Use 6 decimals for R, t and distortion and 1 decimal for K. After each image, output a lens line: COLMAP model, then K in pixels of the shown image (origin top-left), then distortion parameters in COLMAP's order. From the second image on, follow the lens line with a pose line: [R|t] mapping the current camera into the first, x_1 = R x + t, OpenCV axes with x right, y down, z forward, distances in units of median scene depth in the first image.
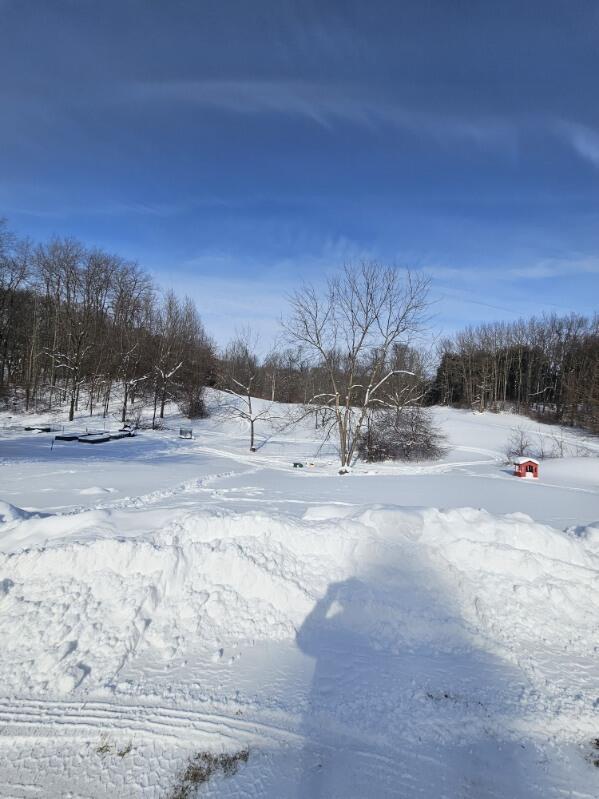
lens RADIAL K [[542.5, 0, 299.5], [0, 542.5, 399.5], [0, 0, 1]] dist [0.078187, -0.068081]
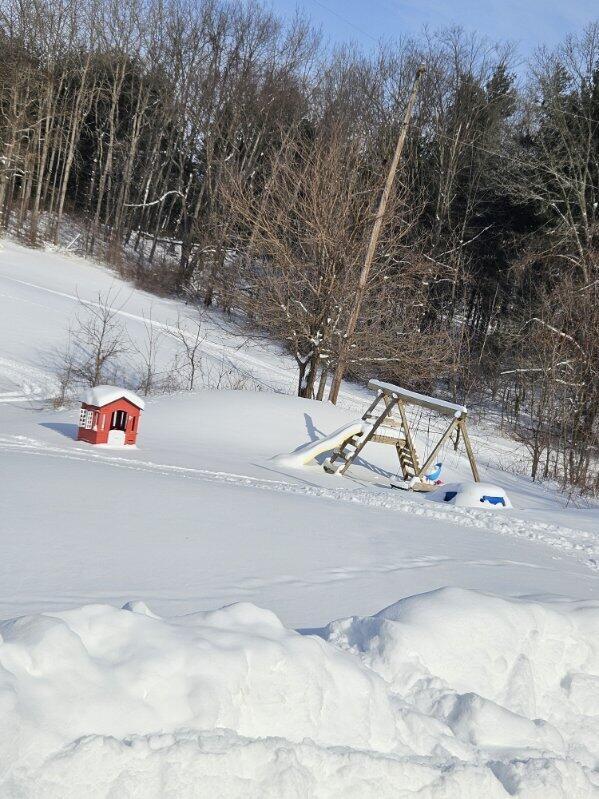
lens RADIAL K [[1119.3, 0, 299.5], [0, 1119.3, 399.5], [0, 0, 1]] dist [-0.009999, 0.014184]
pose [[0.705908, 0.022449, 0.707947, 0.001500], [-0.132991, 0.985922, 0.101345, 0.026188], [-0.695706, -0.165691, 0.698956, 0.419468]]
